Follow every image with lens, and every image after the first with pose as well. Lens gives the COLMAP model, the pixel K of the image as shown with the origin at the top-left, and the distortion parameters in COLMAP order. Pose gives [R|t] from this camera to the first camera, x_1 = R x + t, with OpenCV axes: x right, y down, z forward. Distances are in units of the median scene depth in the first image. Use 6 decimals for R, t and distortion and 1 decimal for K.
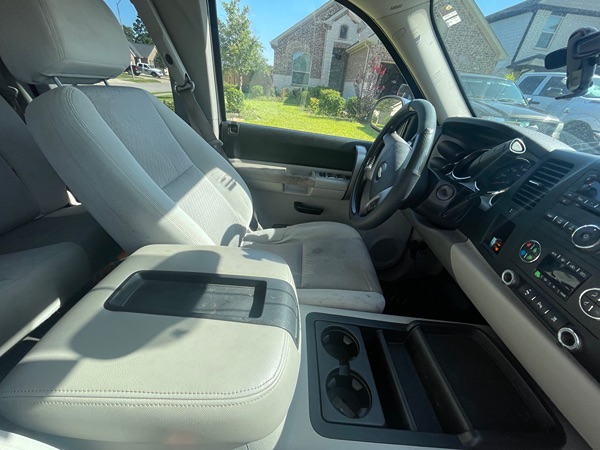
lens RADIAL K [[240.5, 0, 295.7], [0, 240.5, 228.1], [0, 0, 1]] dist [-0.004234, -0.000248]
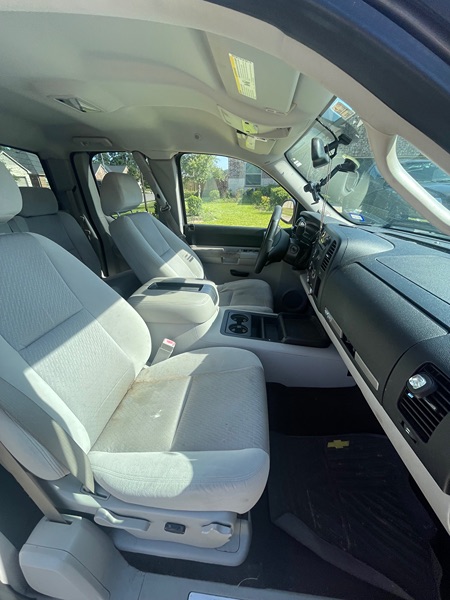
lens RADIAL K [[240.5, 0, 226.3], [0, 240.5, 304.6], [0, 0, 1]] dist [-0.004234, -0.000248]
pose [[0.990800, -0.043067, -0.128302, 0.029238], [0.033064, 0.996318, -0.079104, 0.043601], [0.131237, 0.074134, 0.988575, -0.098405]]
